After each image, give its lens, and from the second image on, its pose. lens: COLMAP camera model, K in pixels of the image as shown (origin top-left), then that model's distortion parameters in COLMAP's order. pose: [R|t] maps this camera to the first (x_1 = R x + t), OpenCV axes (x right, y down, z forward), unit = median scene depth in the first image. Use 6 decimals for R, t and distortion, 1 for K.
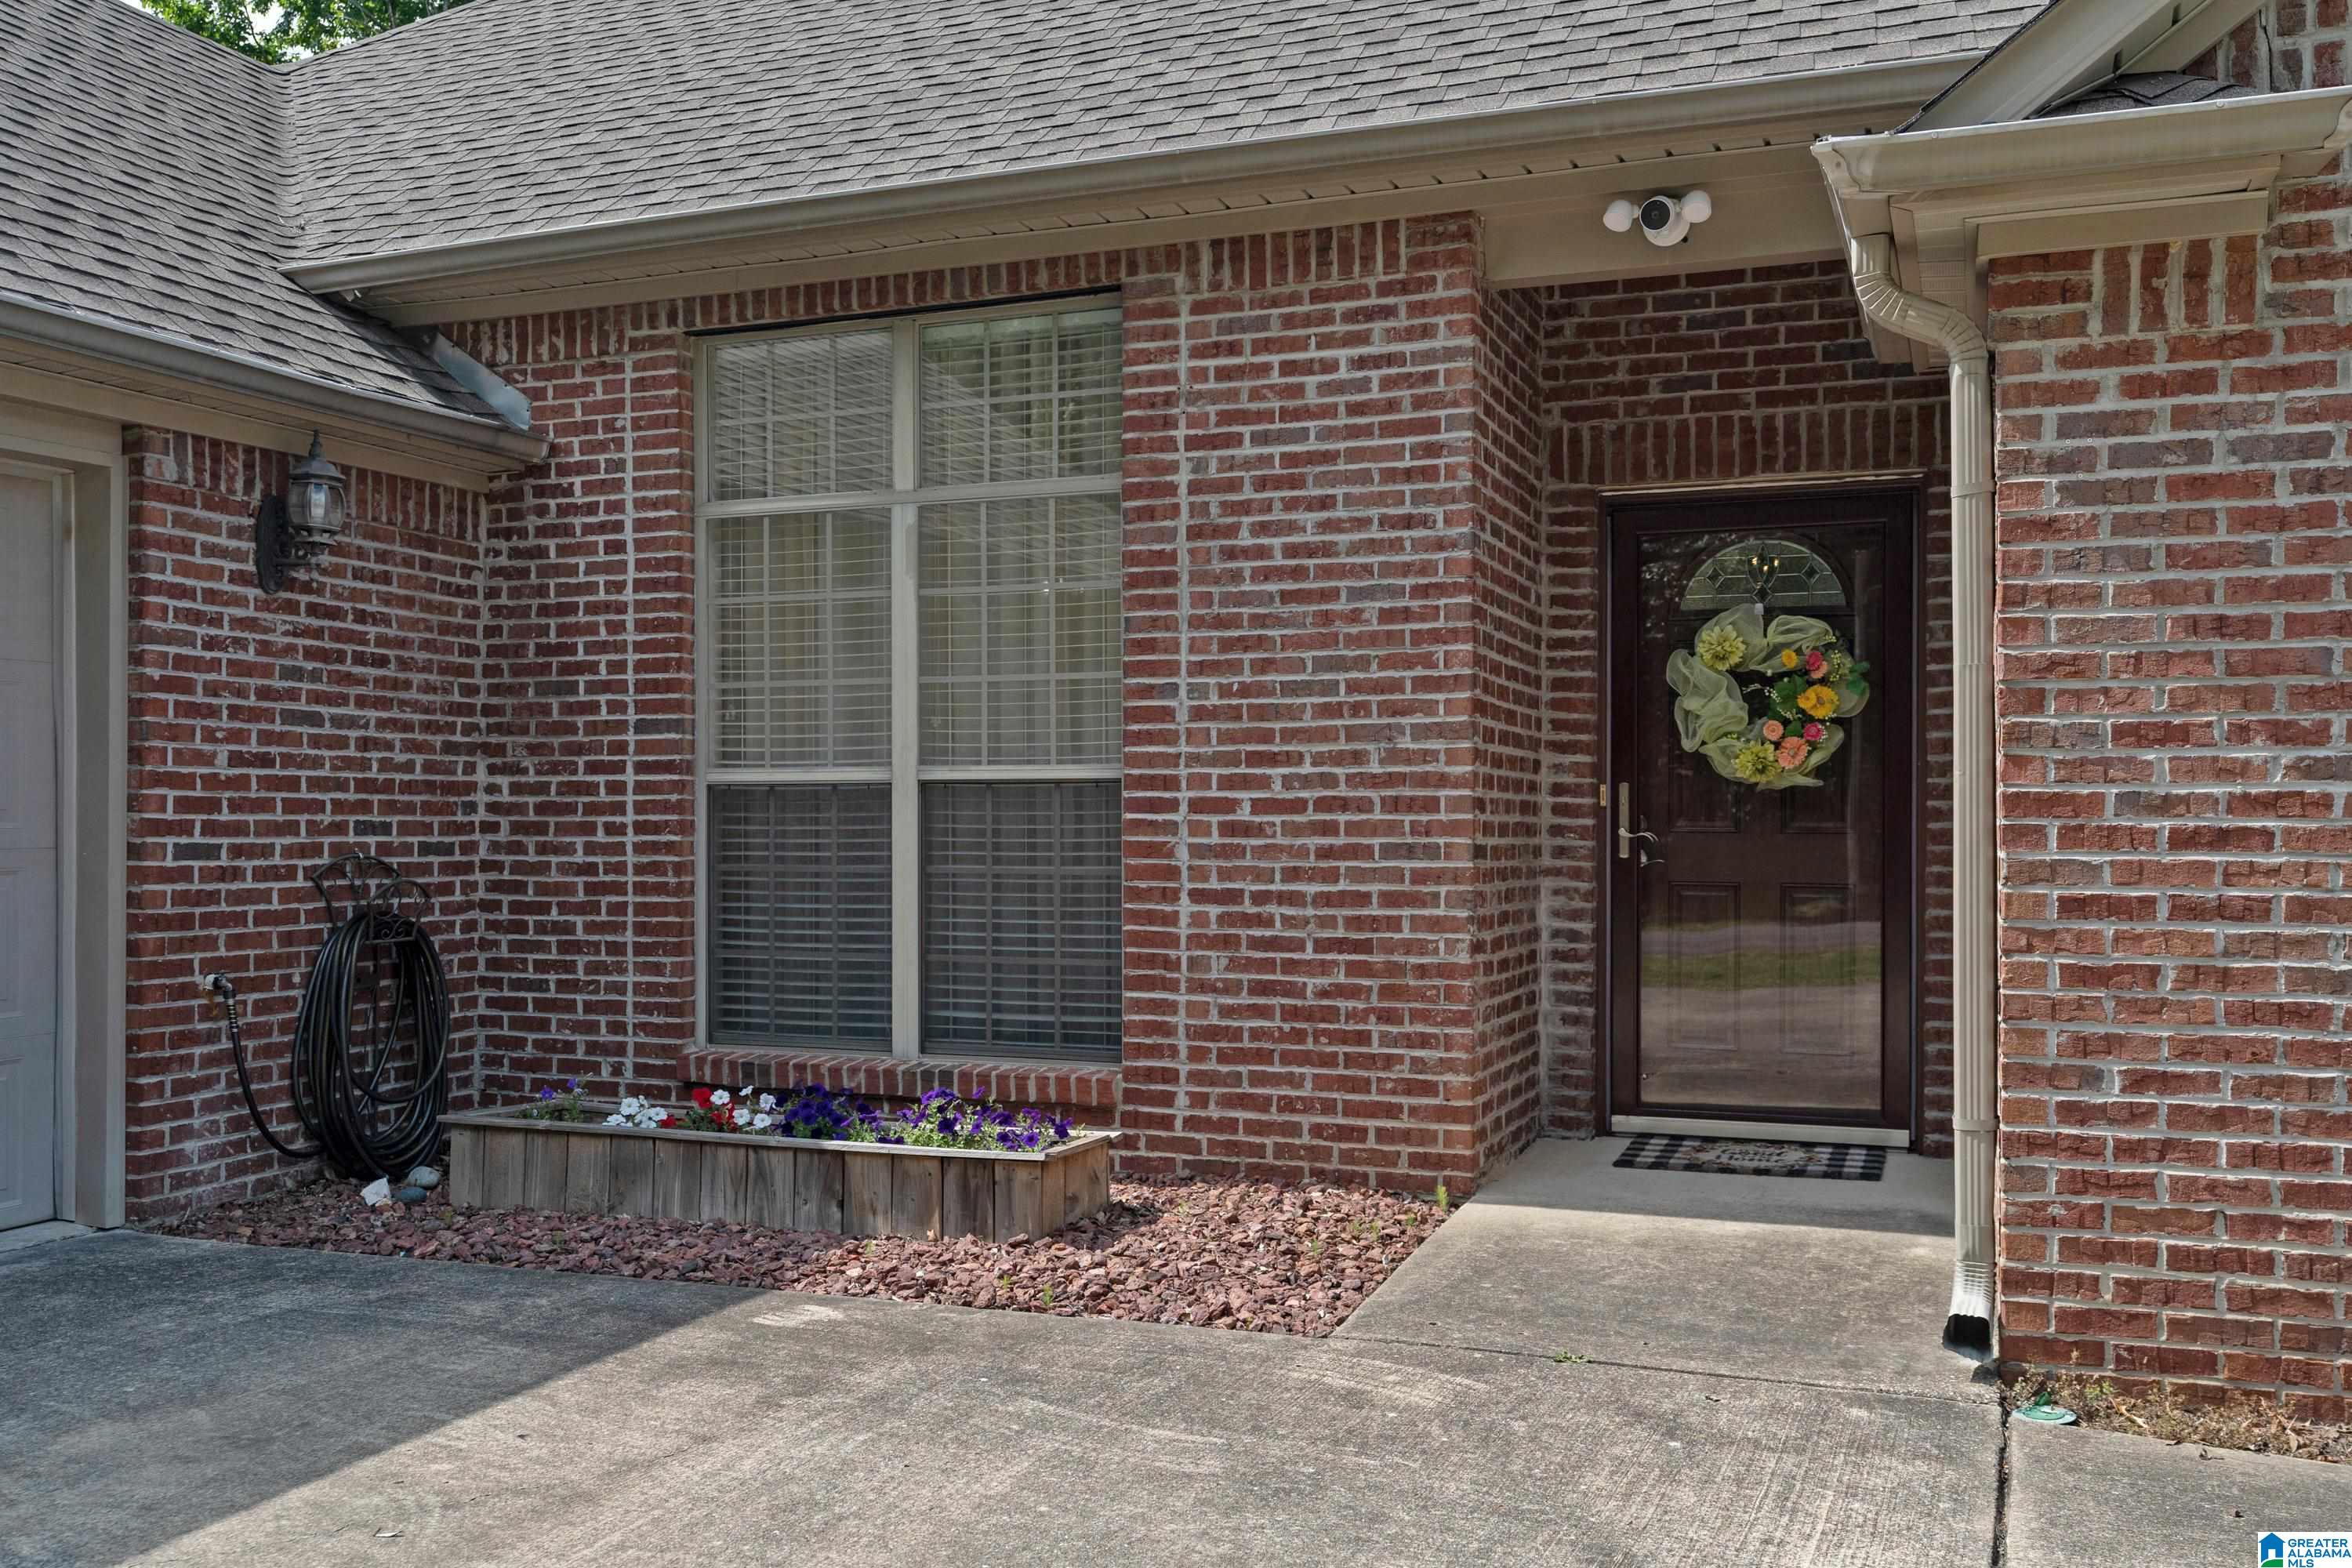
lens RADIAL K [[2072.6, 0, 1174.6], [0, 2072.6, 792.8], [0, 0, 1]] dist [0.005395, 0.000621]
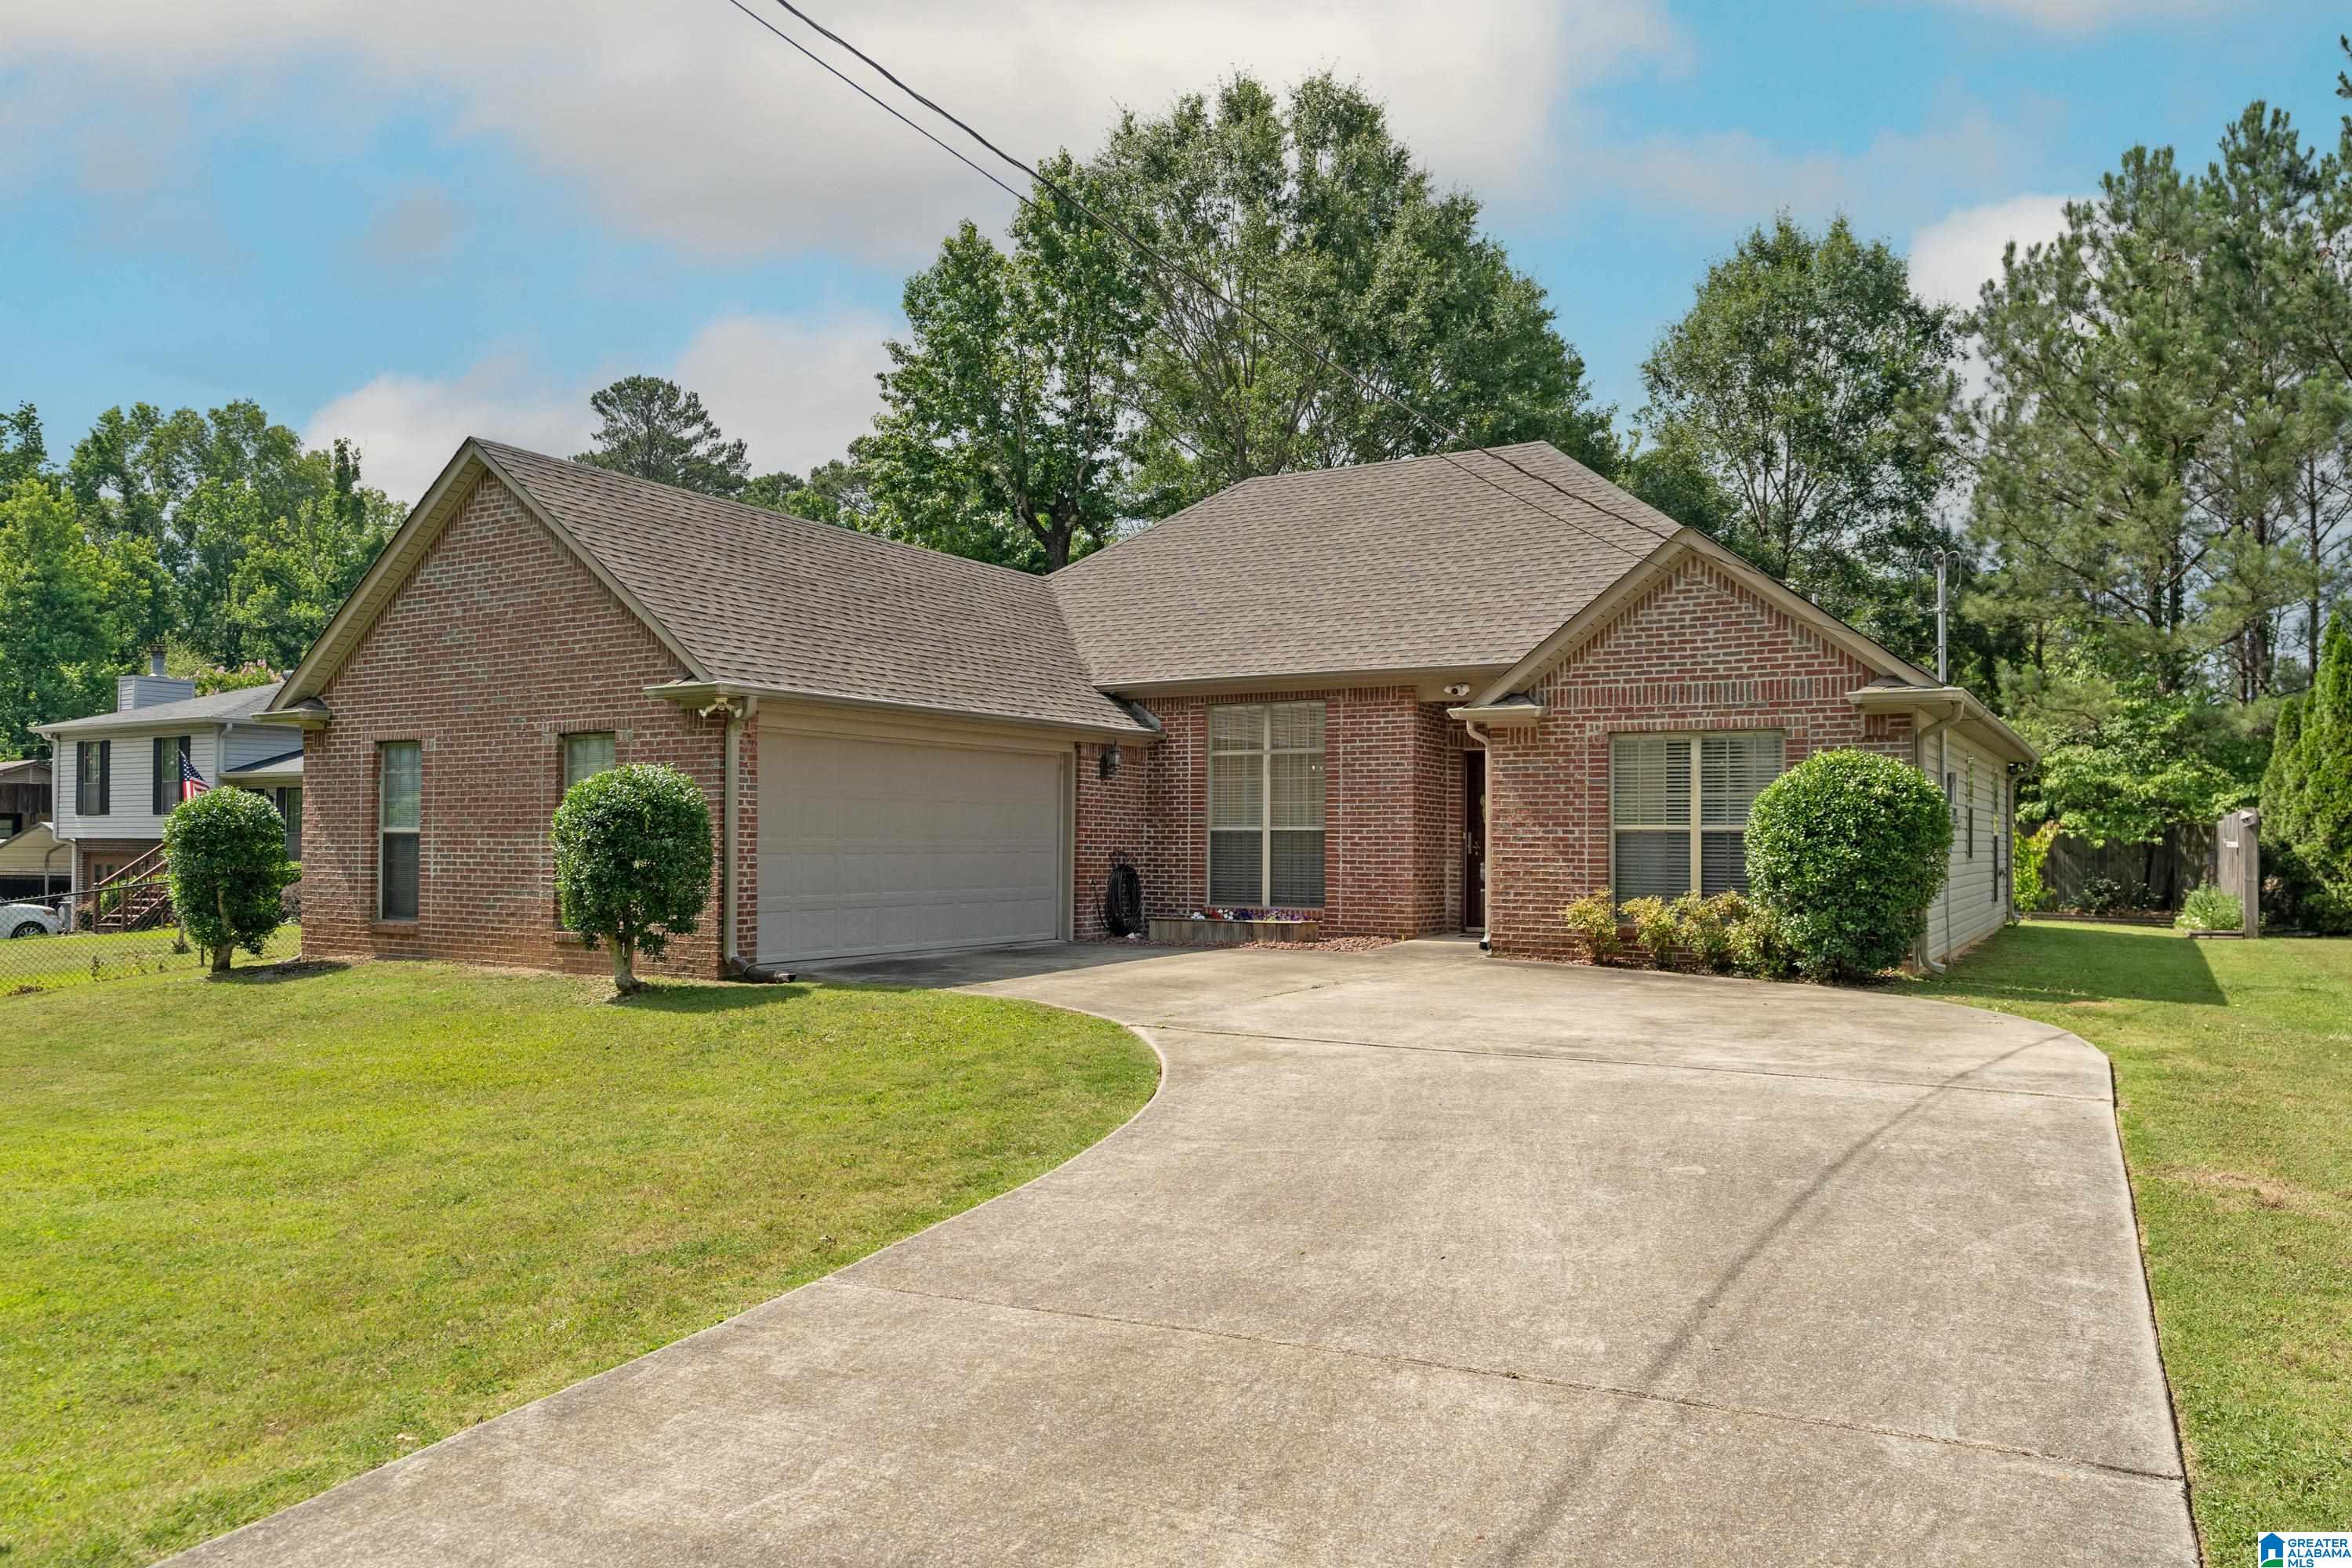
lens RADIAL K [[1639.2, 0, 1177.3], [0, 1639.2, 794.9], [0, 0, 1]] dist [0.000220, 0.000002]
pose [[0.985153, 0.002777, -0.171658, 0.214551], [-0.005629, 0.999854, -0.016130, -0.021480], [0.171589, 0.016857, 0.985024, -1.905454]]
